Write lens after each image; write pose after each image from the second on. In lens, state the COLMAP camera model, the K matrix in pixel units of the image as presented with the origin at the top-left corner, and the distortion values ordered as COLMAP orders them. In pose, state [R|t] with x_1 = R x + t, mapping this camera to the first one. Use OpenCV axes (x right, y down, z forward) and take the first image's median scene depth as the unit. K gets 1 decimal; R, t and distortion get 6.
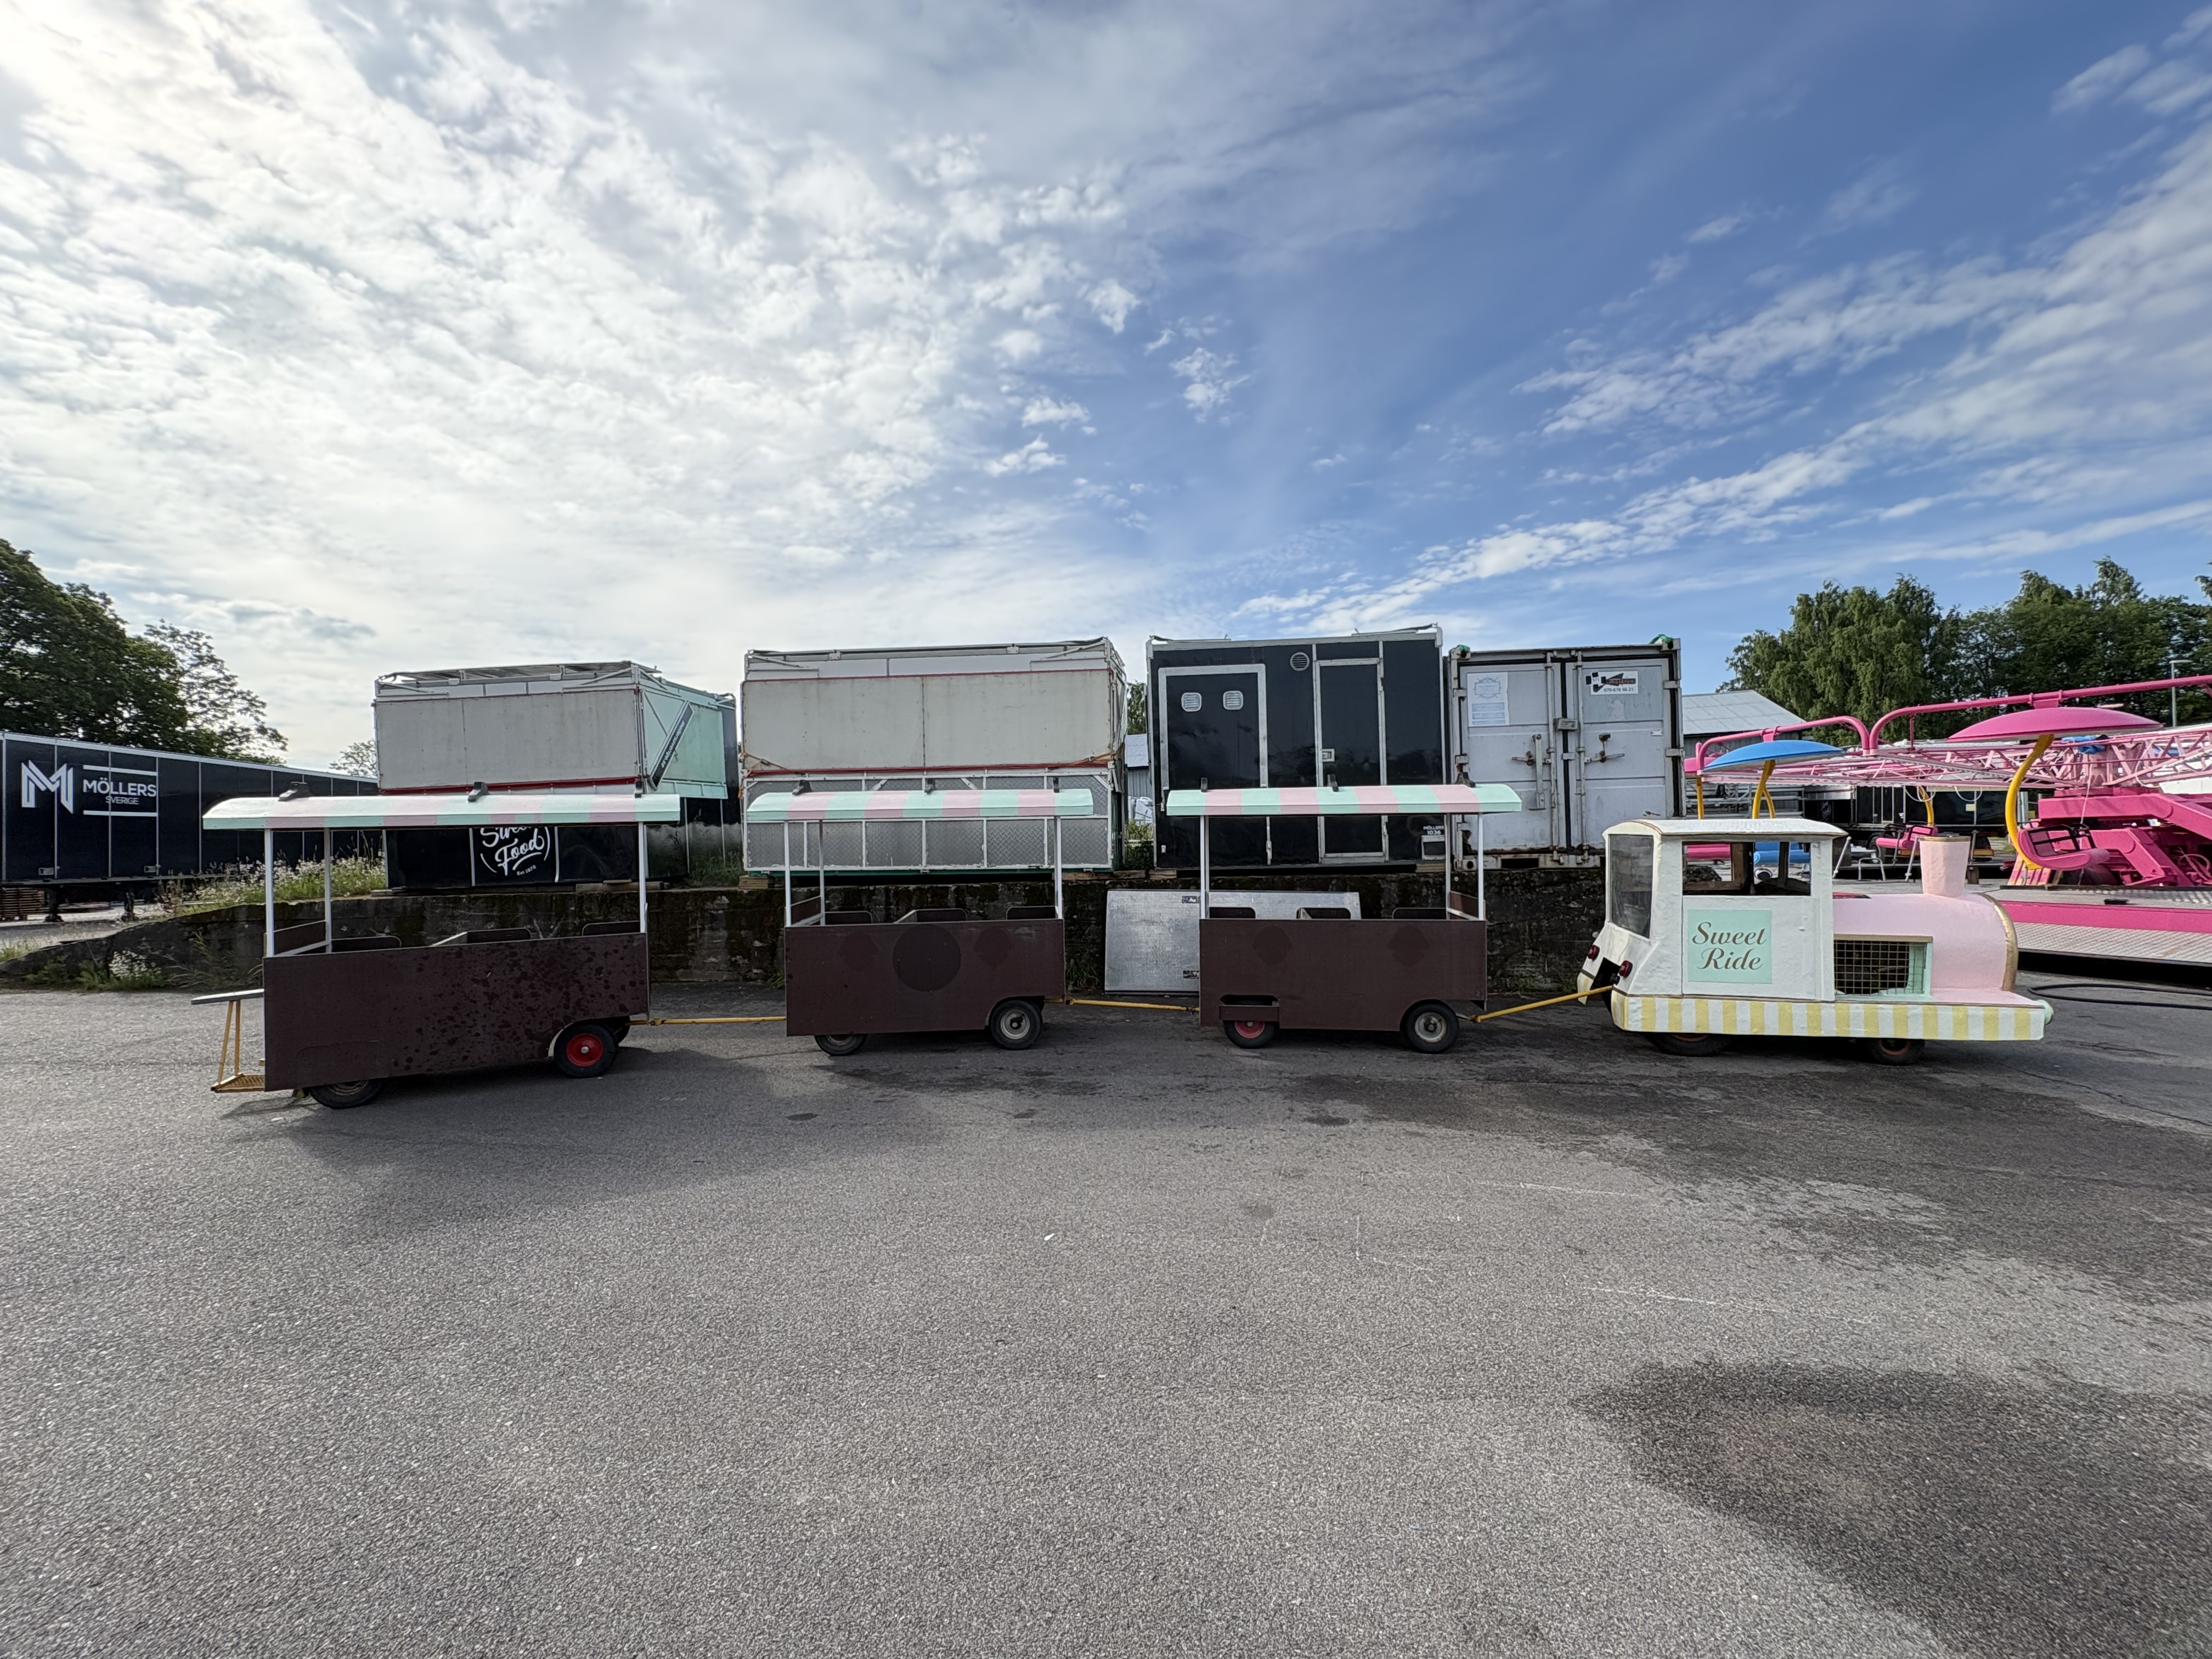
lens RADIAL K [[895.7, 0, 1070.1], [0, 895.7, 874.1], [0, 0, 1]] dist [0.009569, -0.002306]
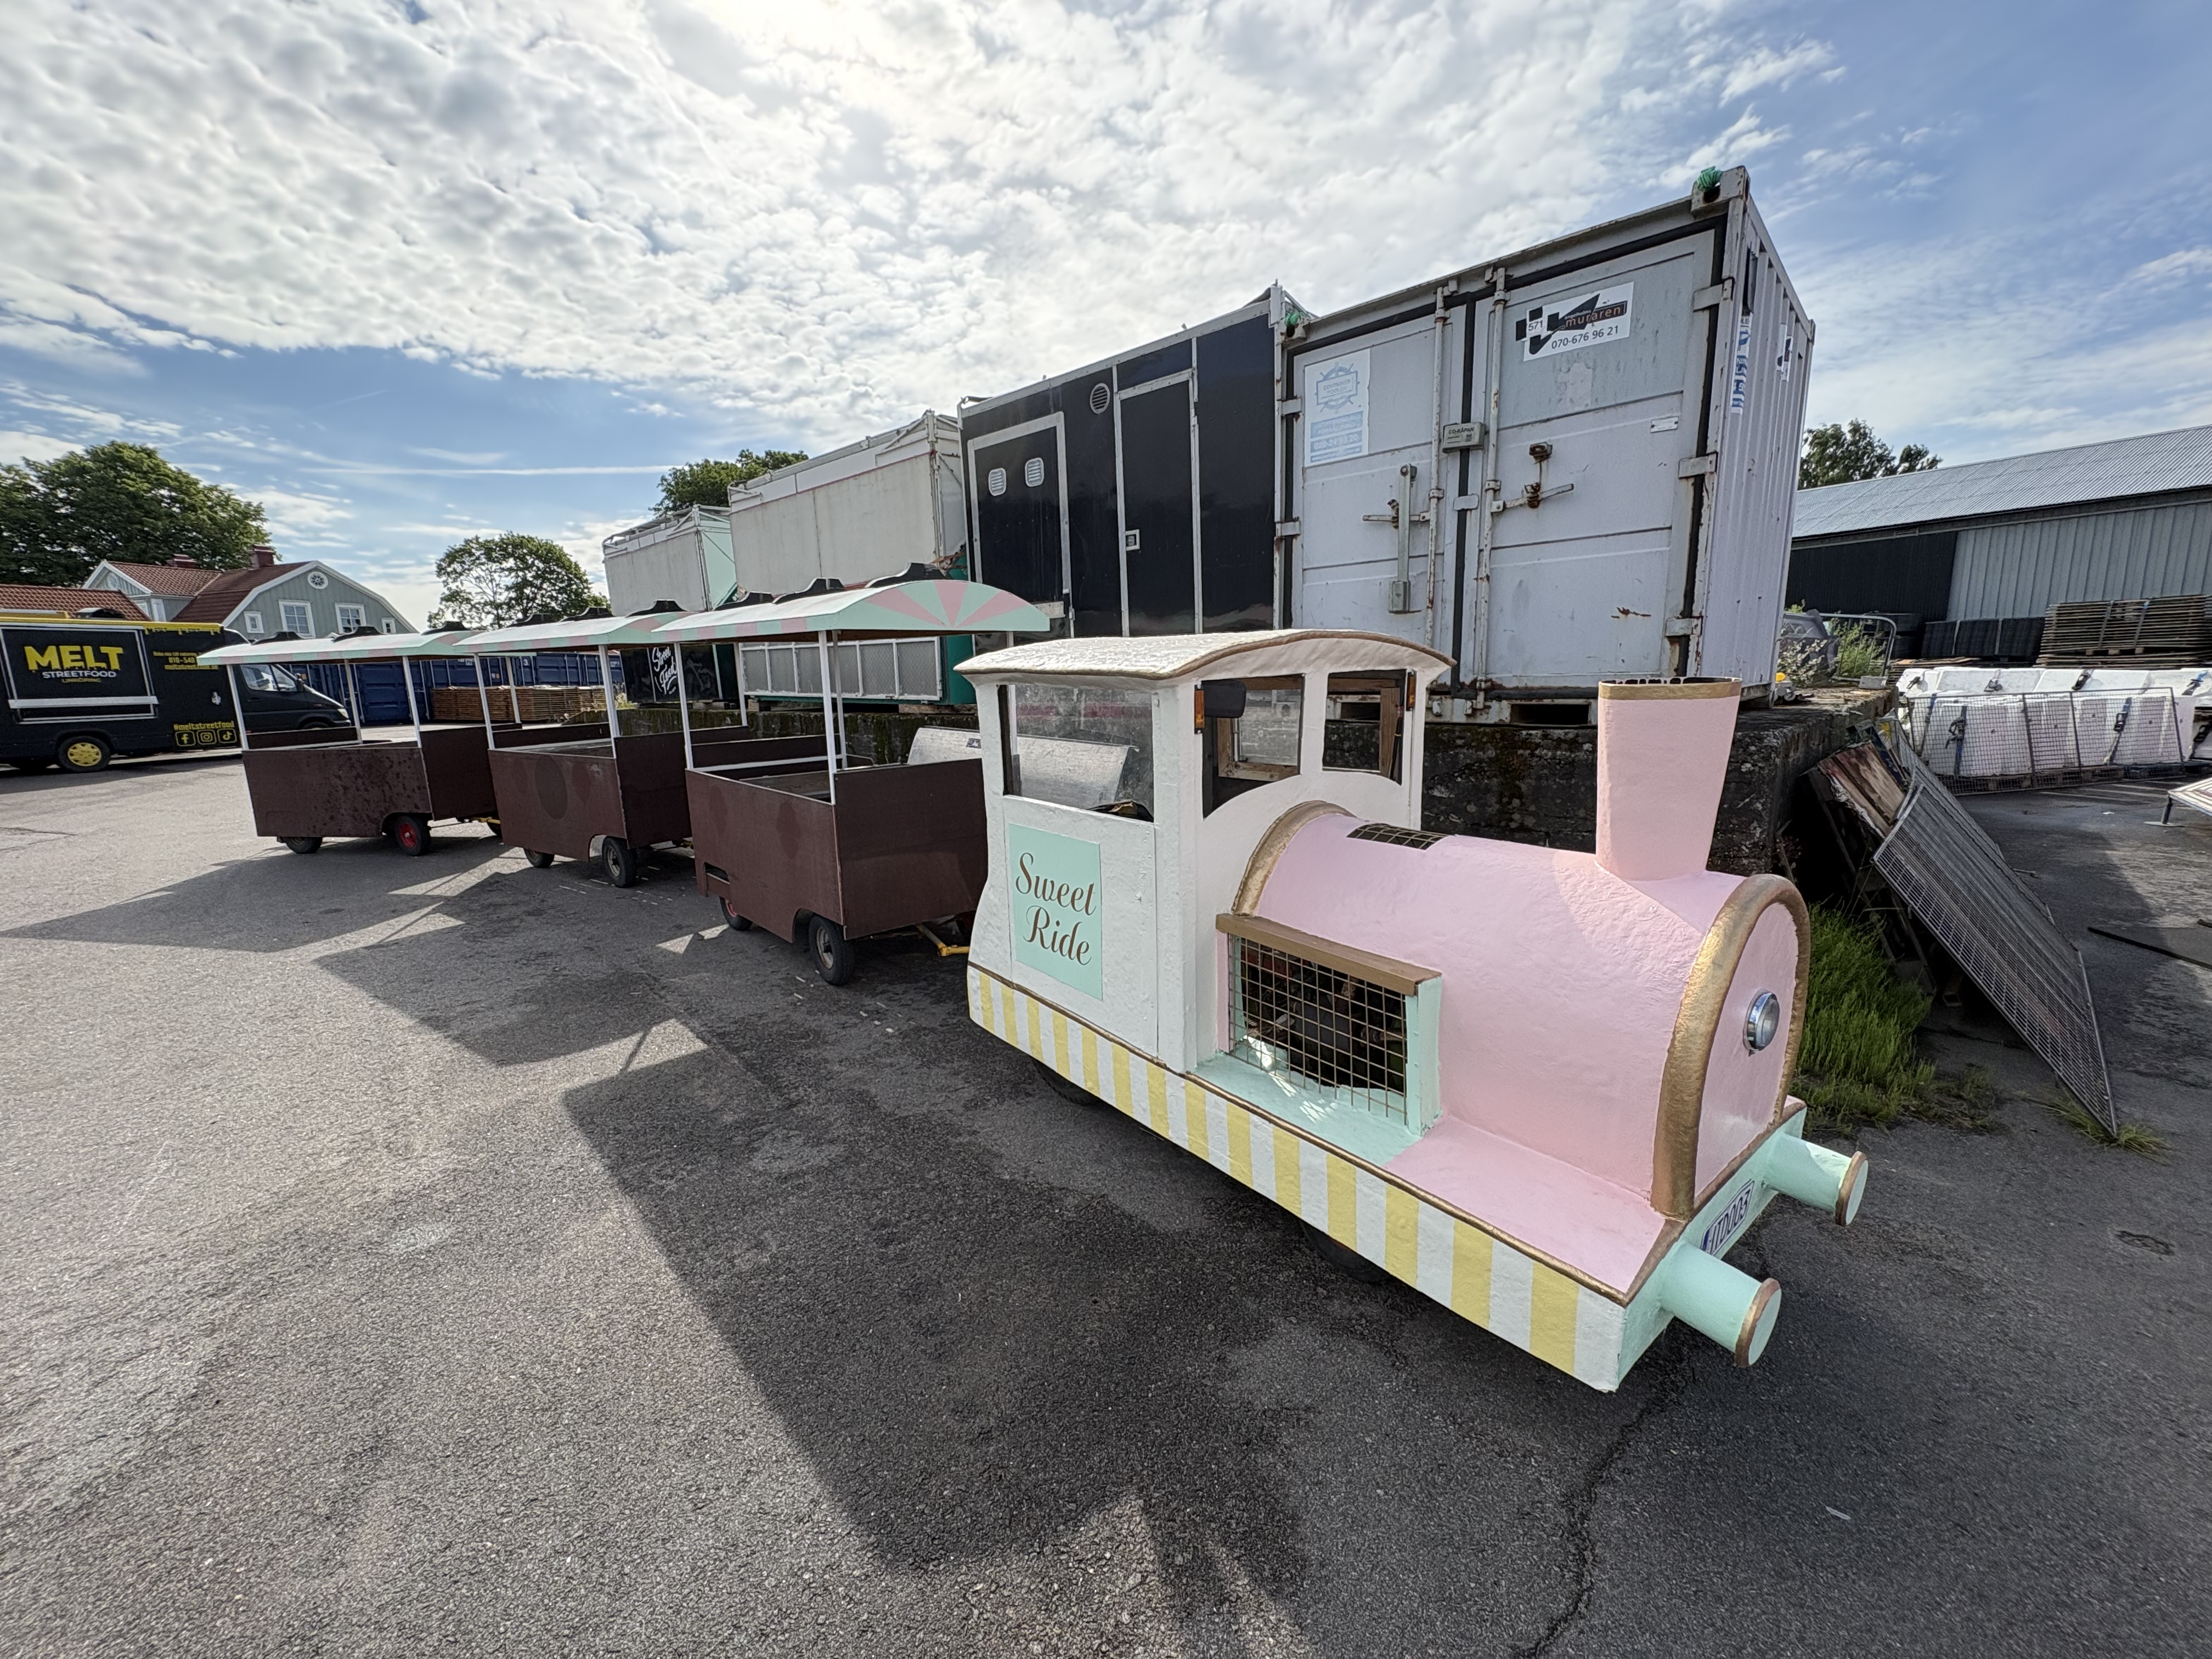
lens RADIAL K [[879.2, 0, 1106.0], [0, 879.2, 829.5], [0, 0, 1]] dist [-0.000237, 0.000184]
pose [[0.780844, 0.115363, -0.613981, 0.084340], [-0.017900, 0.986530, 0.162598, -0.002994], [0.624469, -0.115974, 0.772391, 0.054566]]
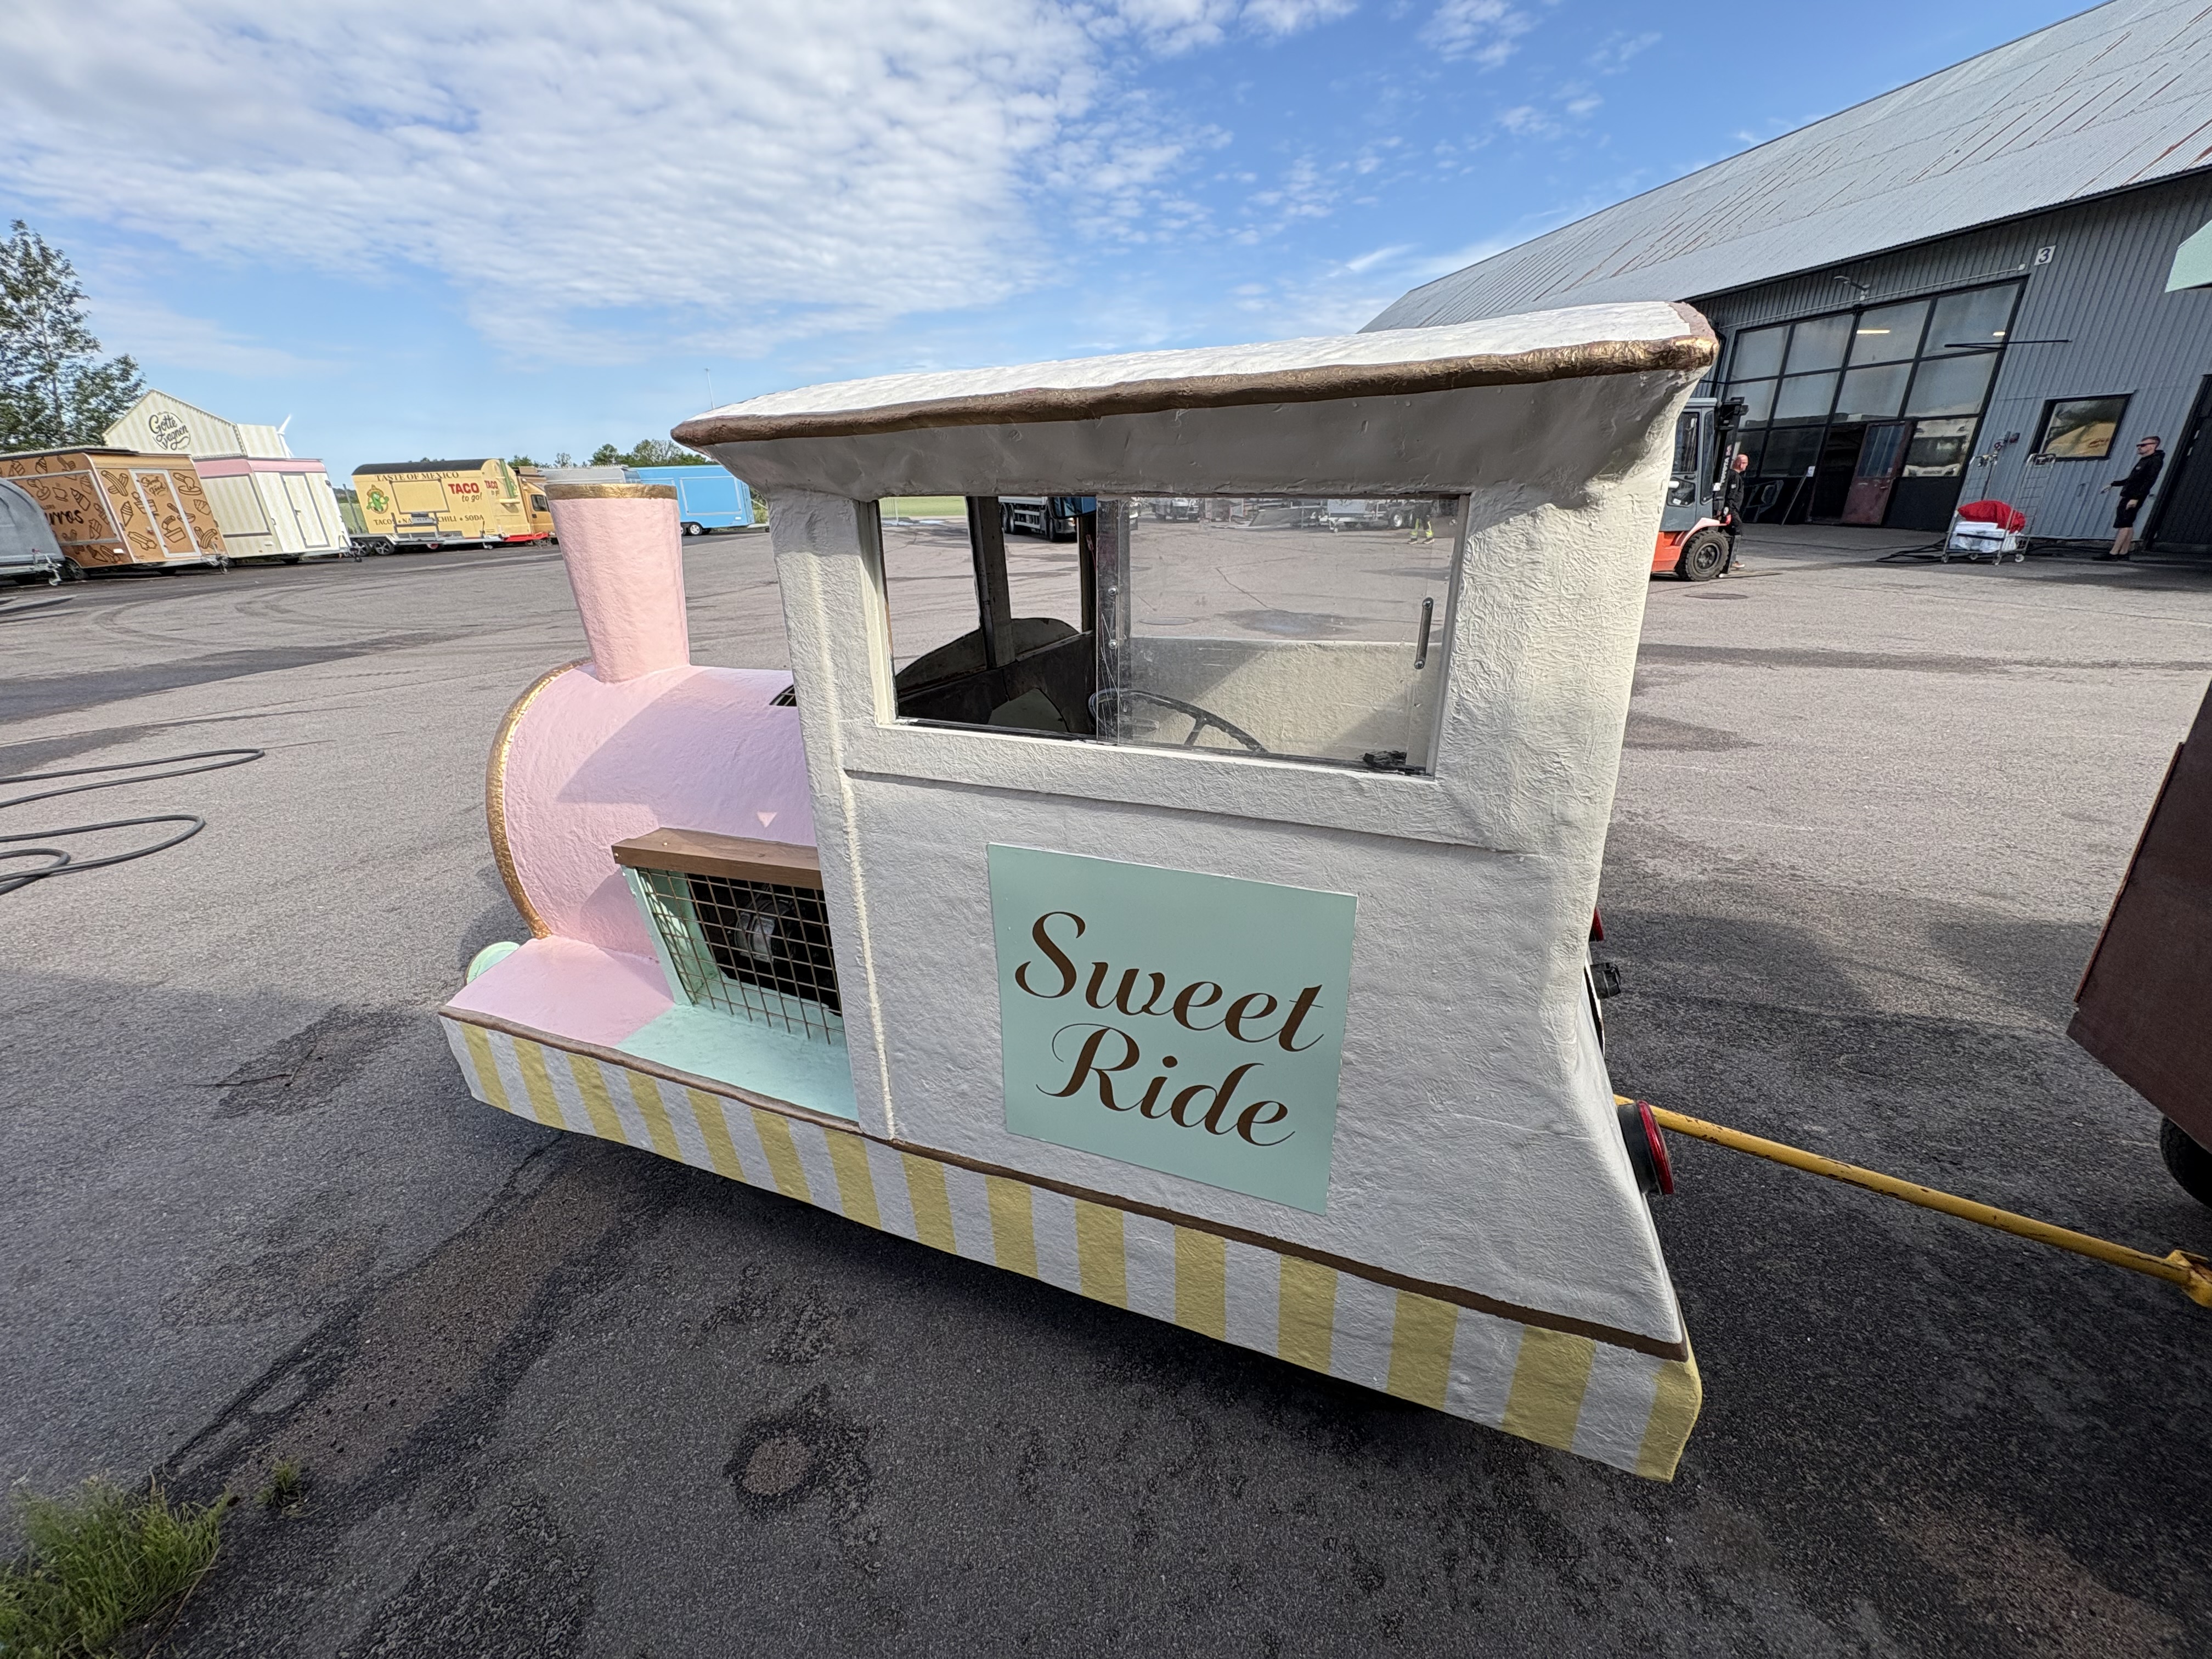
lens RADIAL K [[879.2, 0, 1106.0], [0, 879.2, 829.5], [0, 0, 1]] dist [-0.000237, 0.000184]
pose [[-0.990203, -0.007608, 0.139426, 0.063016], [0.048334, 0.918110, 0.393367, -0.003599], [-0.131001, 0.396253, -0.908748, 0.108898]]
